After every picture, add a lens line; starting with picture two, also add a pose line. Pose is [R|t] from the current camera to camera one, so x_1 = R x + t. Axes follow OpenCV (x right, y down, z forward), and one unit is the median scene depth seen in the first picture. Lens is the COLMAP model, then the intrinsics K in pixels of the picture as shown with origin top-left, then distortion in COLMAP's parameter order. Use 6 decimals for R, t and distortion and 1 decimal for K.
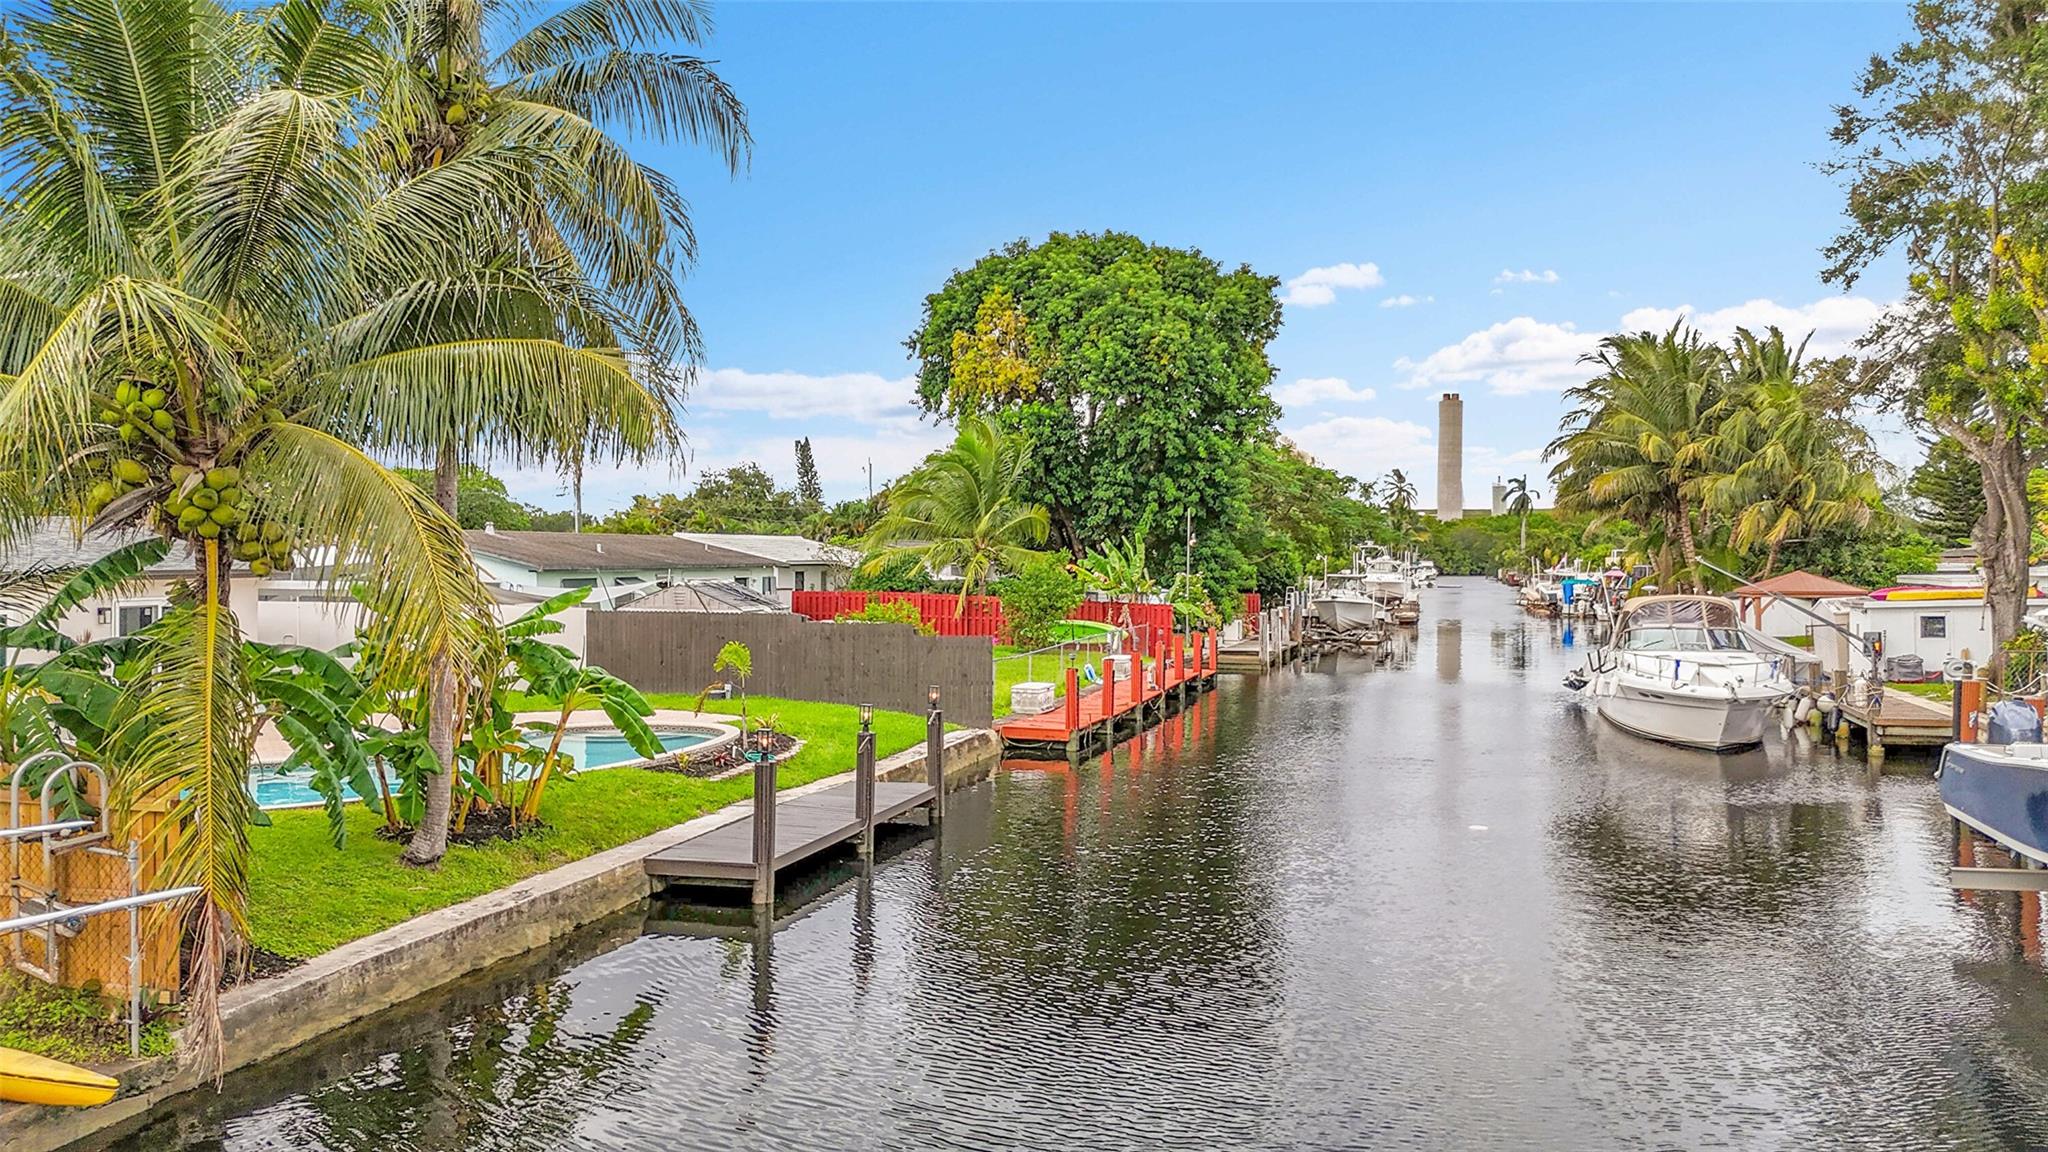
lens RADIAL K [[1506.3, 0, 1016.6], [0, 1506.3, 566.5], [0, 0, 1]] dist [0.070083, -0.062764]
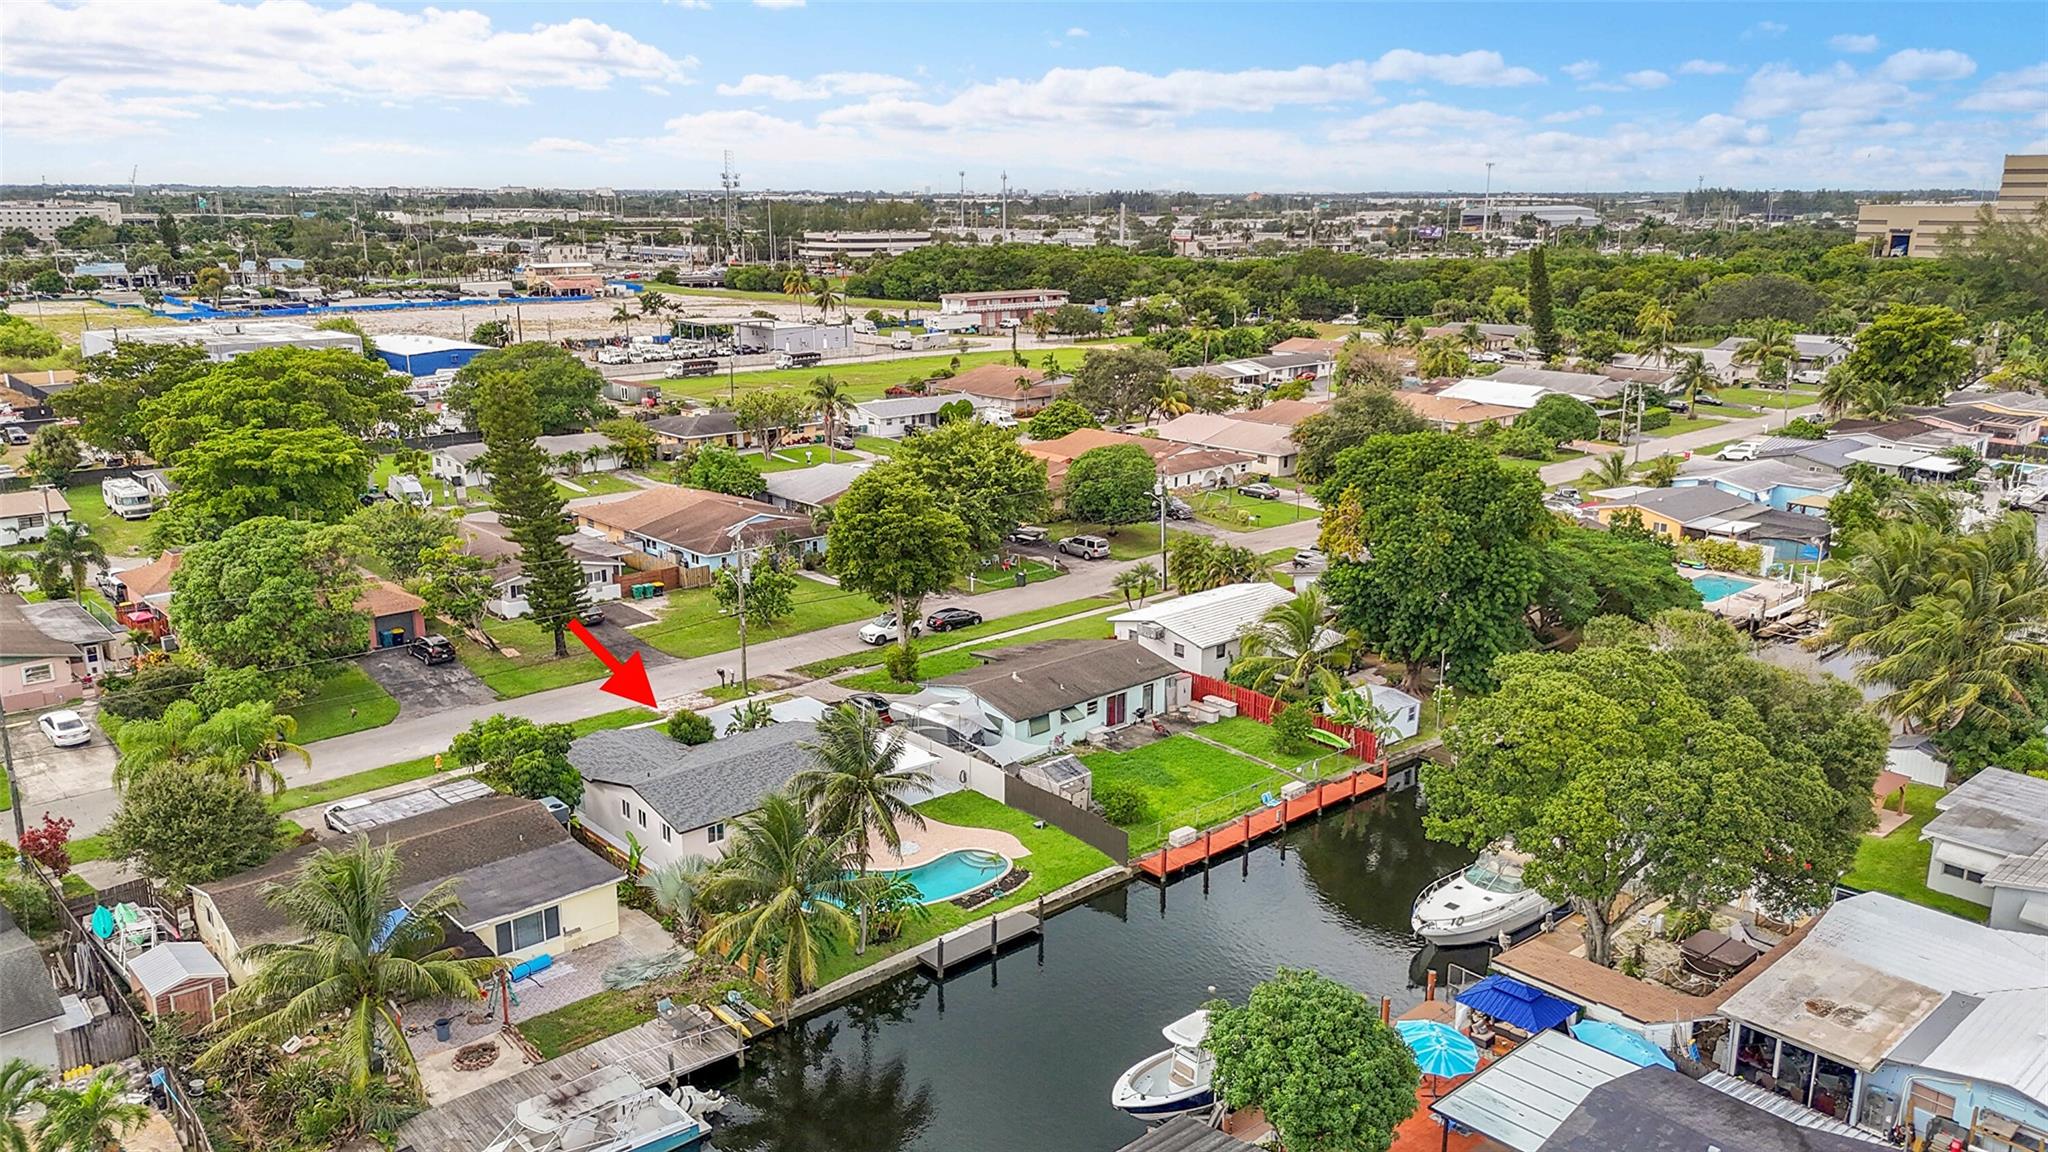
lens RADIAL K [[1516.6, 0, 1044.1], [0, 1516.6, 576.1], [0, 0, 1]] dist [0.073722, -0.070286]
pose [[0.858807, 0.124634, -0.496906, 0.549288], [-0.004472, 0.971742, 0.236004, -0.497646], [0.512279, -0.200460, 0.835097, -0.554897]]
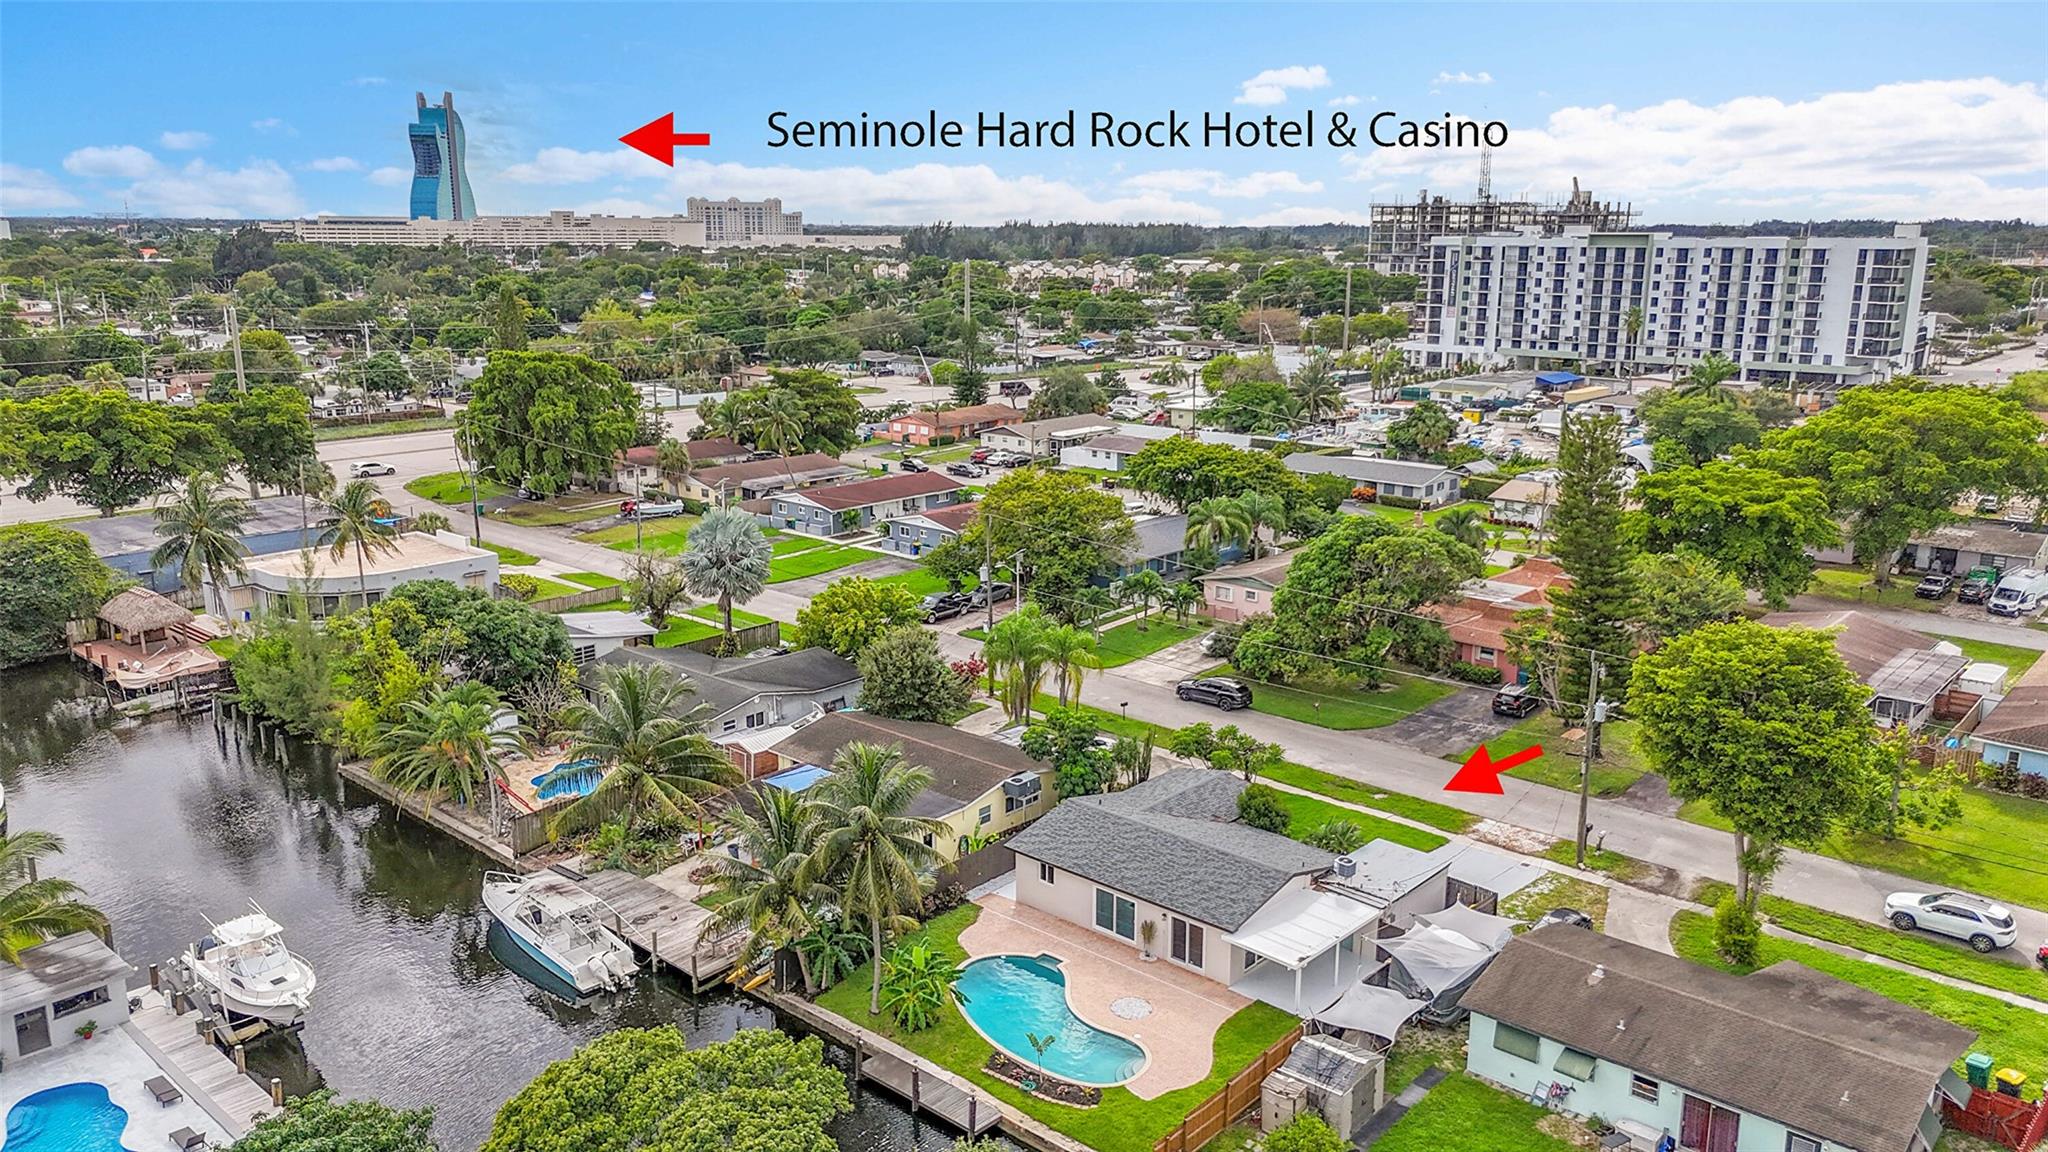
lens RADIAL K [[1495.3, 0, 1024.0], [0, 1495.3, 576.0], [0, 0, 1]] dist [0.045603, -0.000337]
pose [[-0.427624, 0.201893, -0.881122, 0.723907], [-0.010655, 0.973546, 0.228241, -0.493977], [0.903894, 0.106990, -0.414161, 0.789791]]
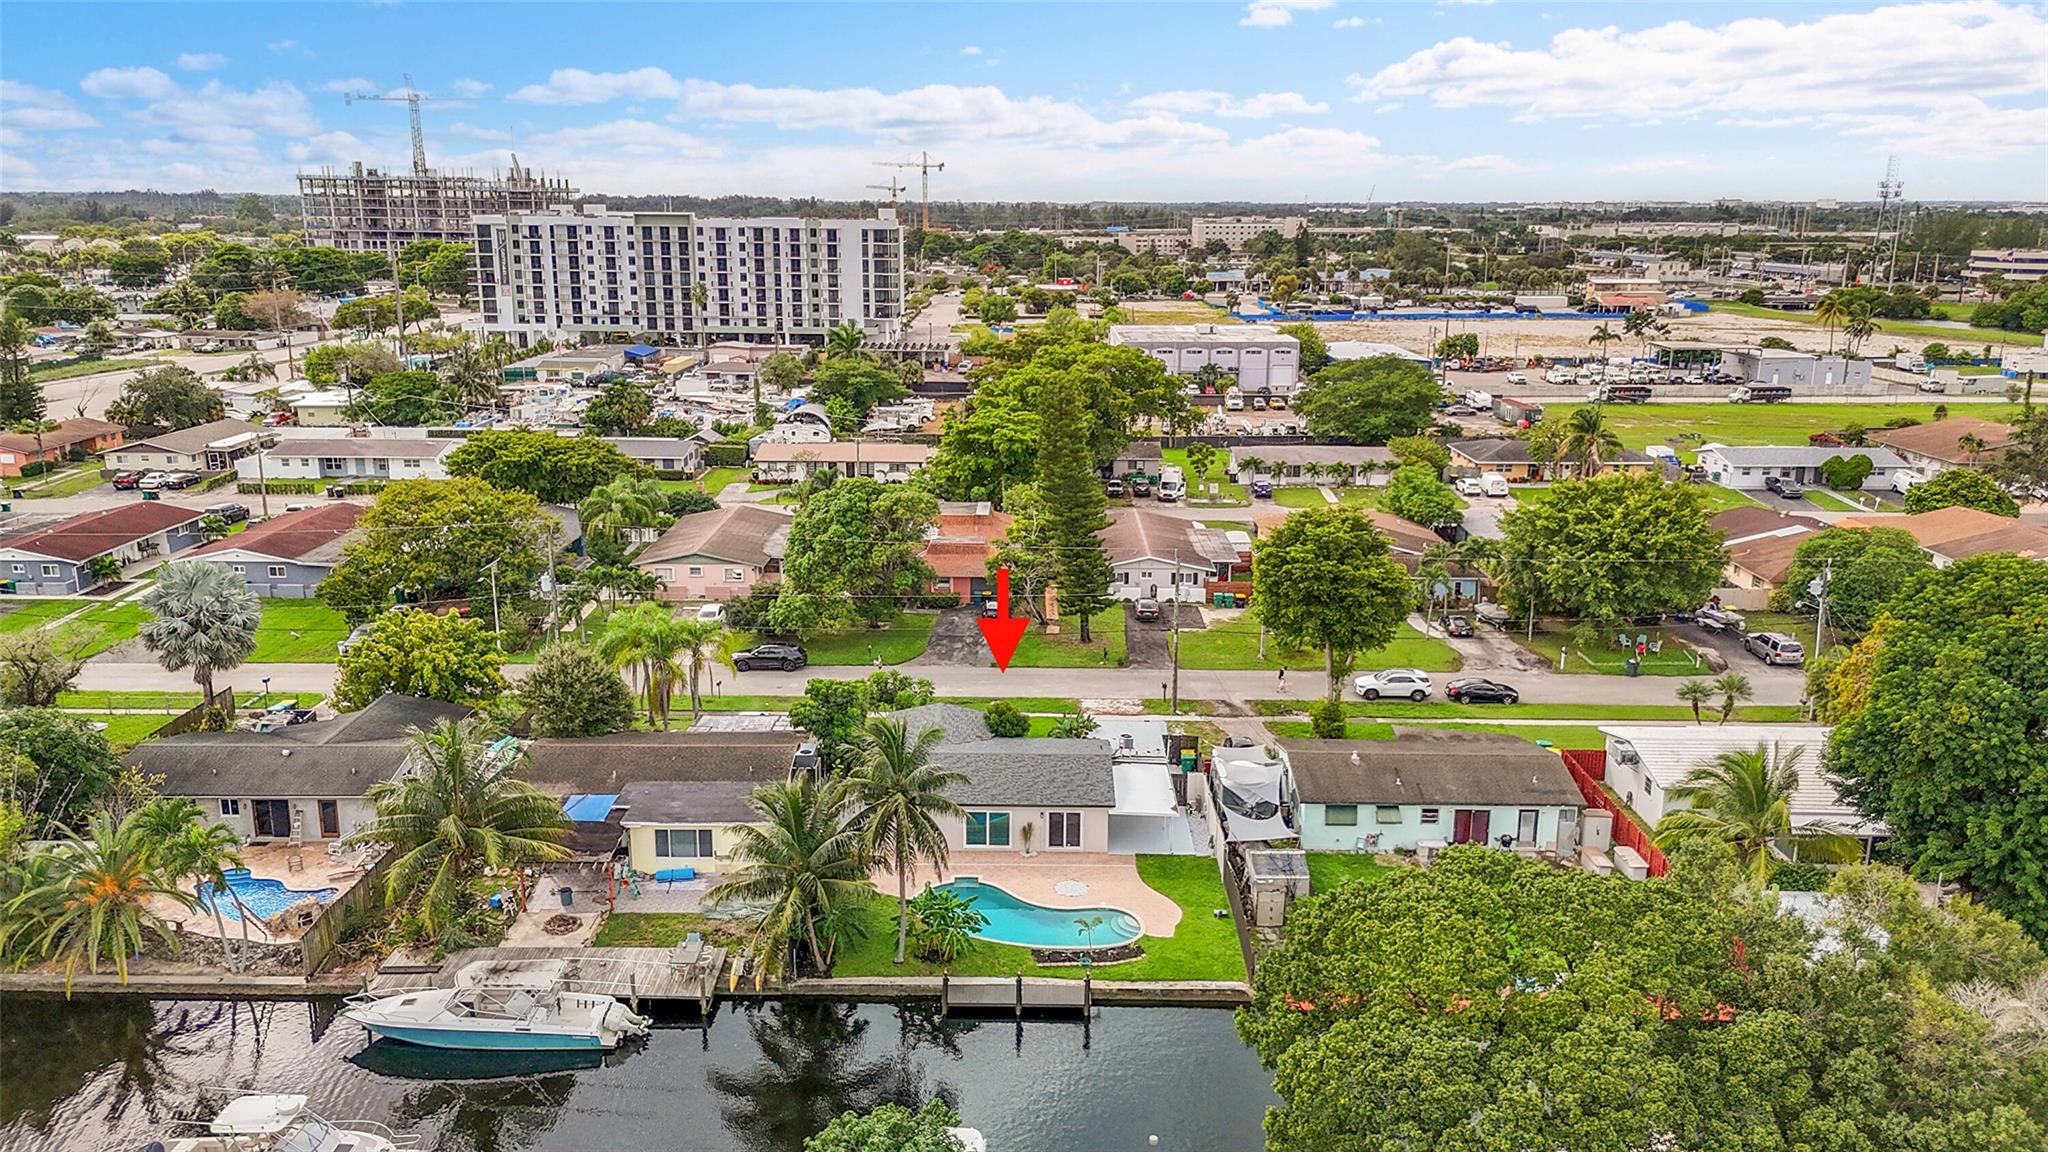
lens RADIAL K [[1506.3, 0, 1016.6], [0, 1506.3, 566.5], [0, 0, 1]] dist [0.070083, -0.062764]
pose [[0.272806, 0.223744, -0.935690, 0.934723], [-0.010670, 0.973225, 0.229608, -0.509775], [0.962010, -0.052654, 0.267889, 0.074209]]
